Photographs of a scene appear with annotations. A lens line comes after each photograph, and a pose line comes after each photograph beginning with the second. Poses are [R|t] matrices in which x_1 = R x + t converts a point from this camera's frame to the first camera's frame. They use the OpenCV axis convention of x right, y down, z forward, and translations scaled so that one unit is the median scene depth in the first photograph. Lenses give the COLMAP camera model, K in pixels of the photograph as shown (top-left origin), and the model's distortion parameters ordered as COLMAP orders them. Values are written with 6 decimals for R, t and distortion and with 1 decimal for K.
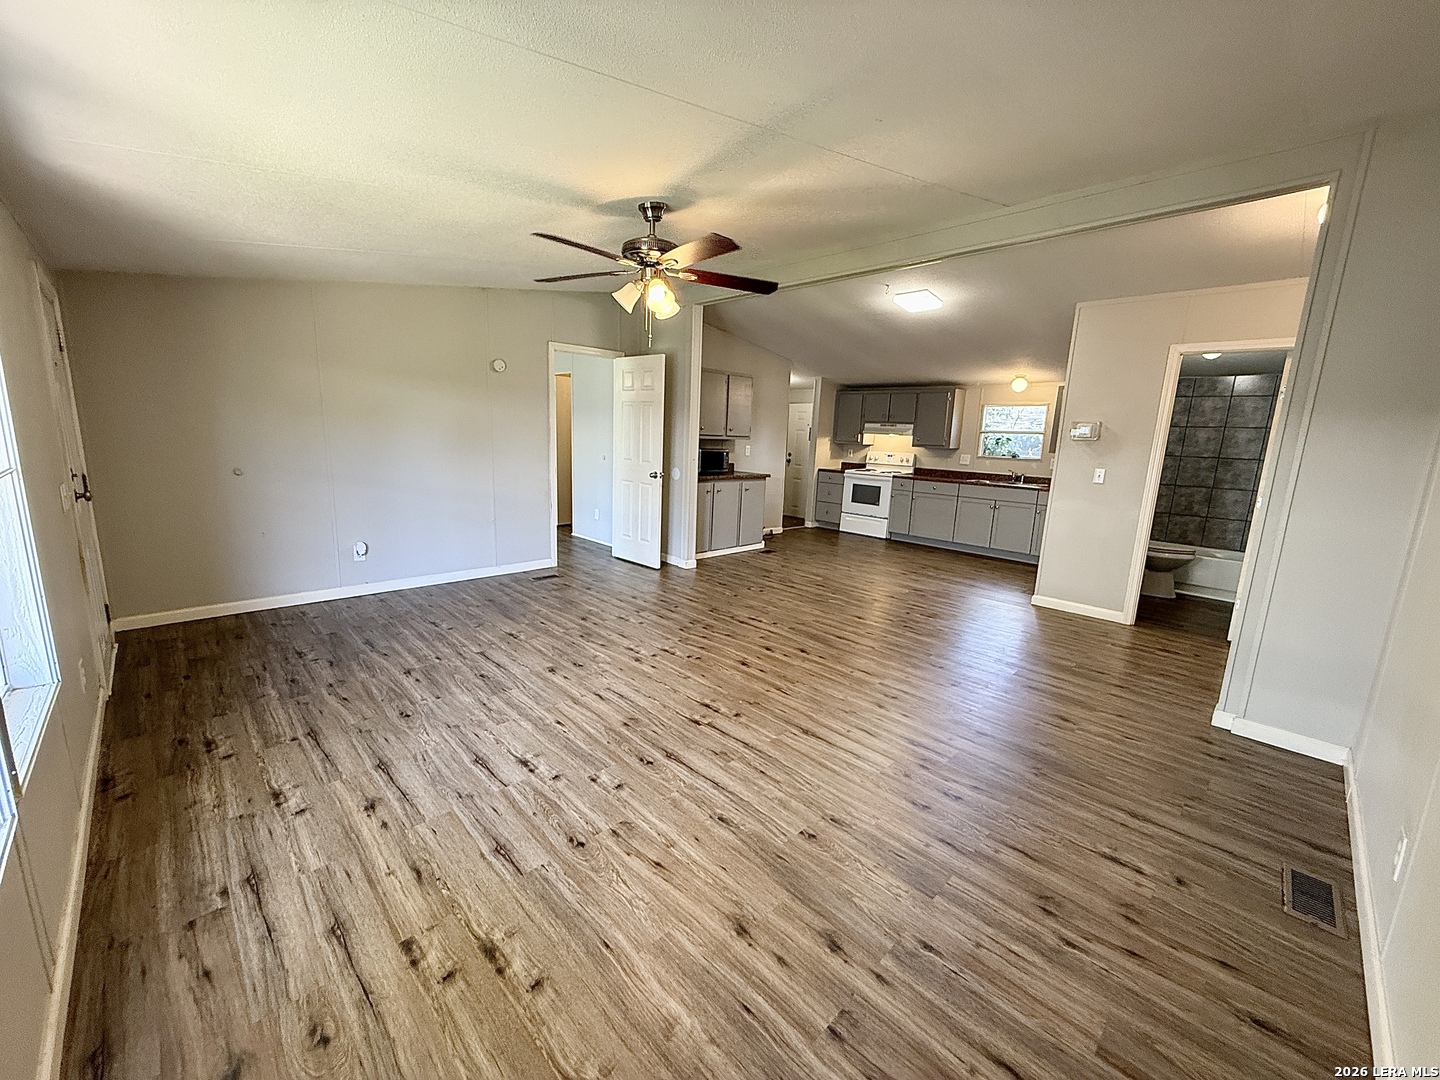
lens RADIAL K [[573.7, 0, 716.3], [0, 573.7, 540.2], [0, 0, 1]] dist [0.000551, -0.000250]
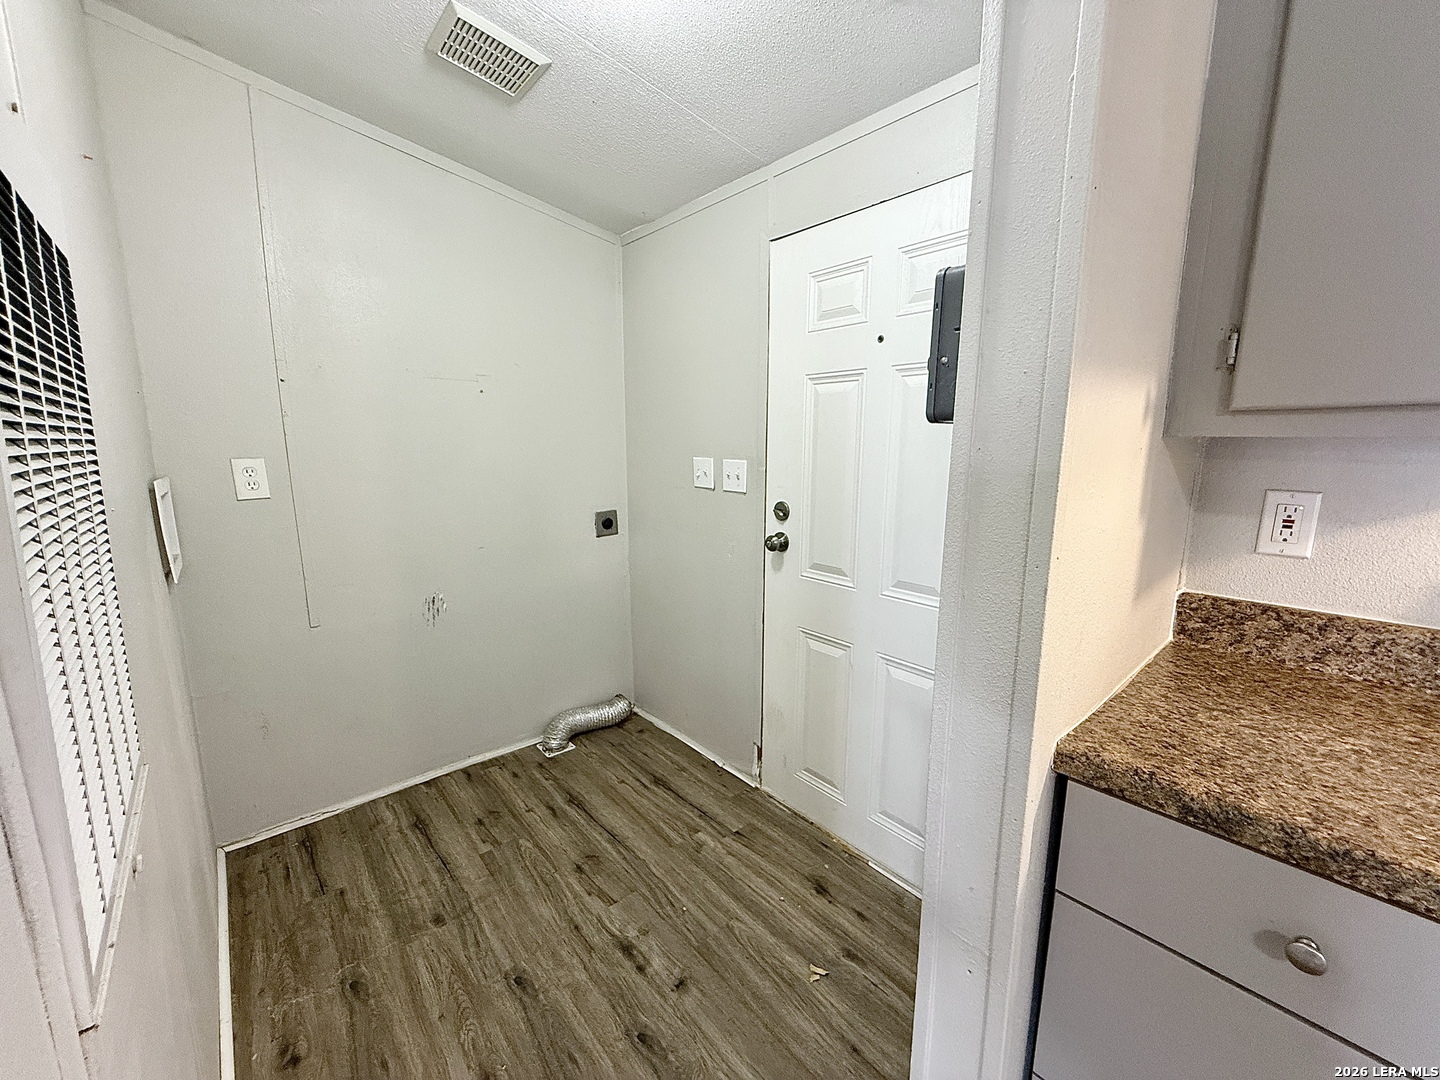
lens RADIAL K [[573.7, 0, 716.3], [0, 573.7, 540.2], [0, 0, 1]] dist [0.000551, -0.000250]
pose [[0.998274, -0.027289, -0.051999, 0.252151], [0.026539, 0.999534, -0.015058, -0.299027], [0.052386, 0.013652, 0.998534, 1.754091]]
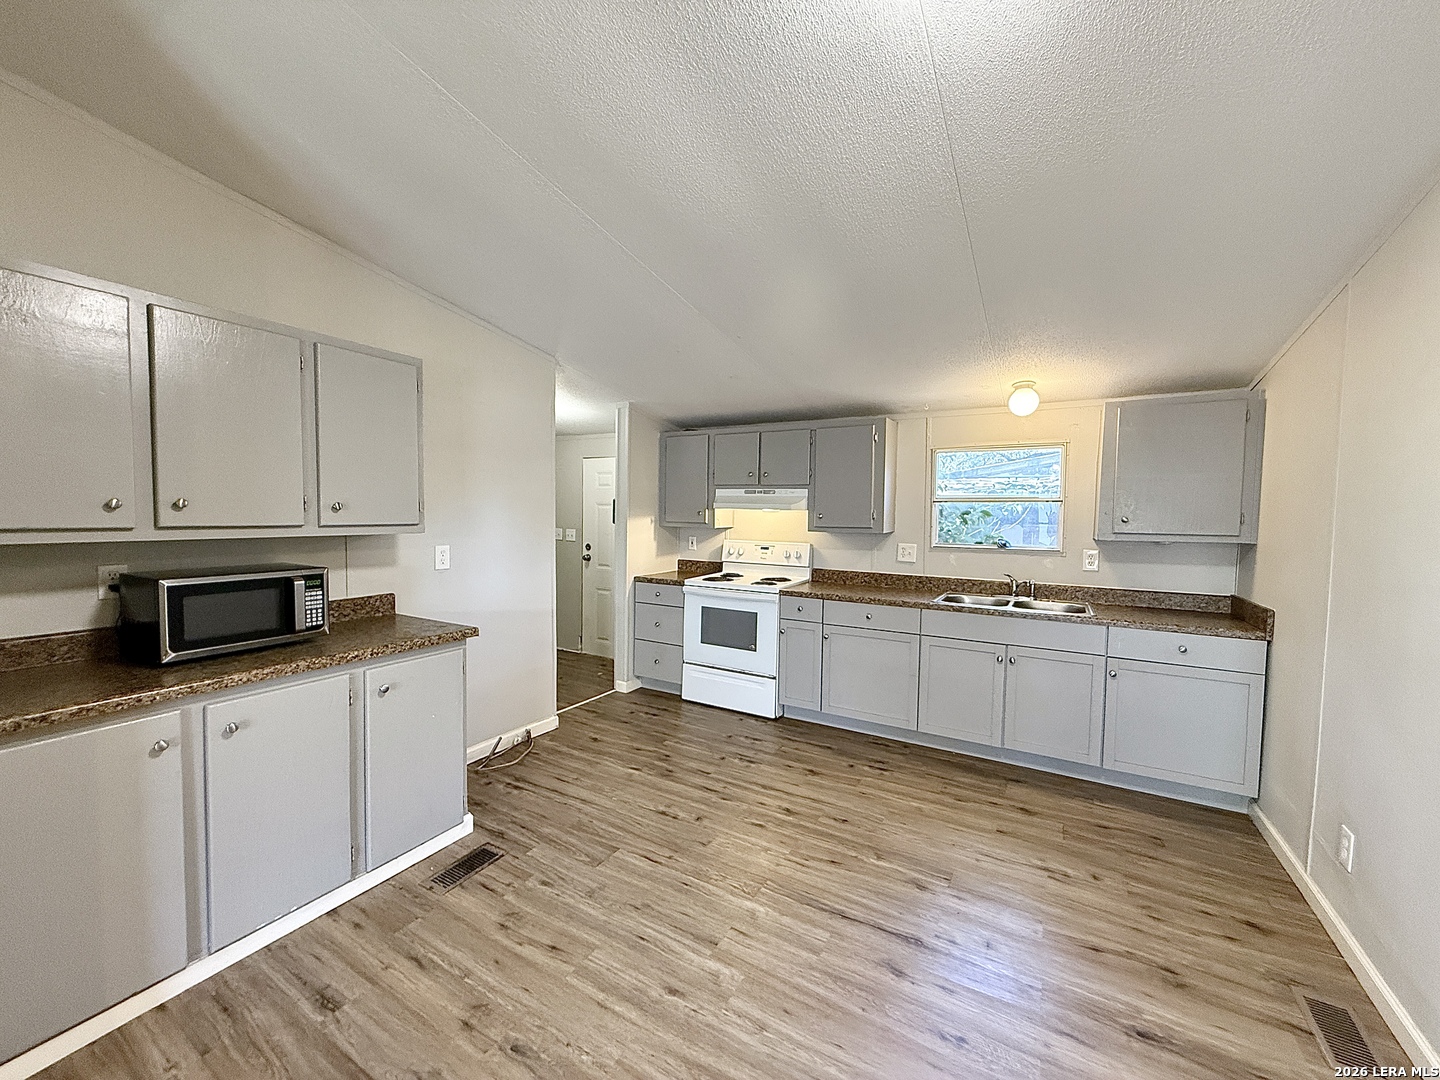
lens RADIAL K [[573.7, 0, 716.3], [0, 573.7, 540.2], [0, 0, 1]] dist [0.000551, -0.000250]
pose [[0.964010, -0.037785, 0.263166, 0.220530], [0.070810, 0.990586, -0.117158, -0.176260], [-0.256261, 0.131576, 0.957611, 0.928995]]
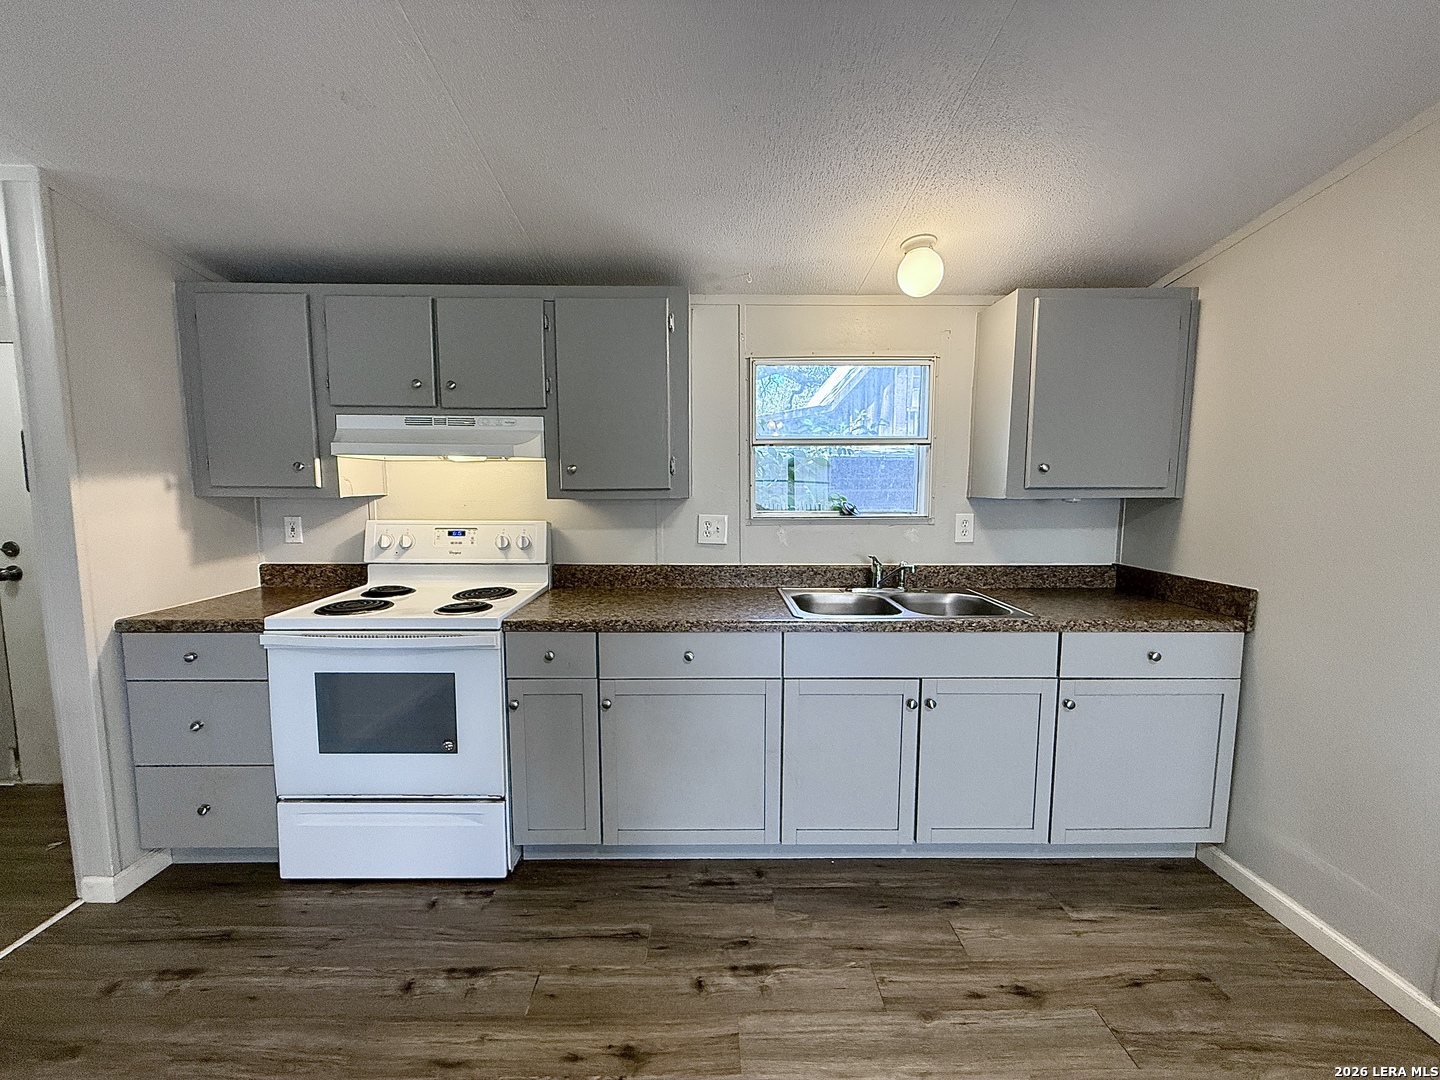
lens RADIAL K [[573.7, 0, 716.3], [0, 573.7, 540.2], [0, 0, 1]] dist [0.000551, -0.000250]
pose [[0.688562, -0.108822, 0.716966, 0.350100], [0.156285, 0.987712, -0.000177, -0.229941], [-0.708136, 0.112173, 0.697108, 1.330265]]
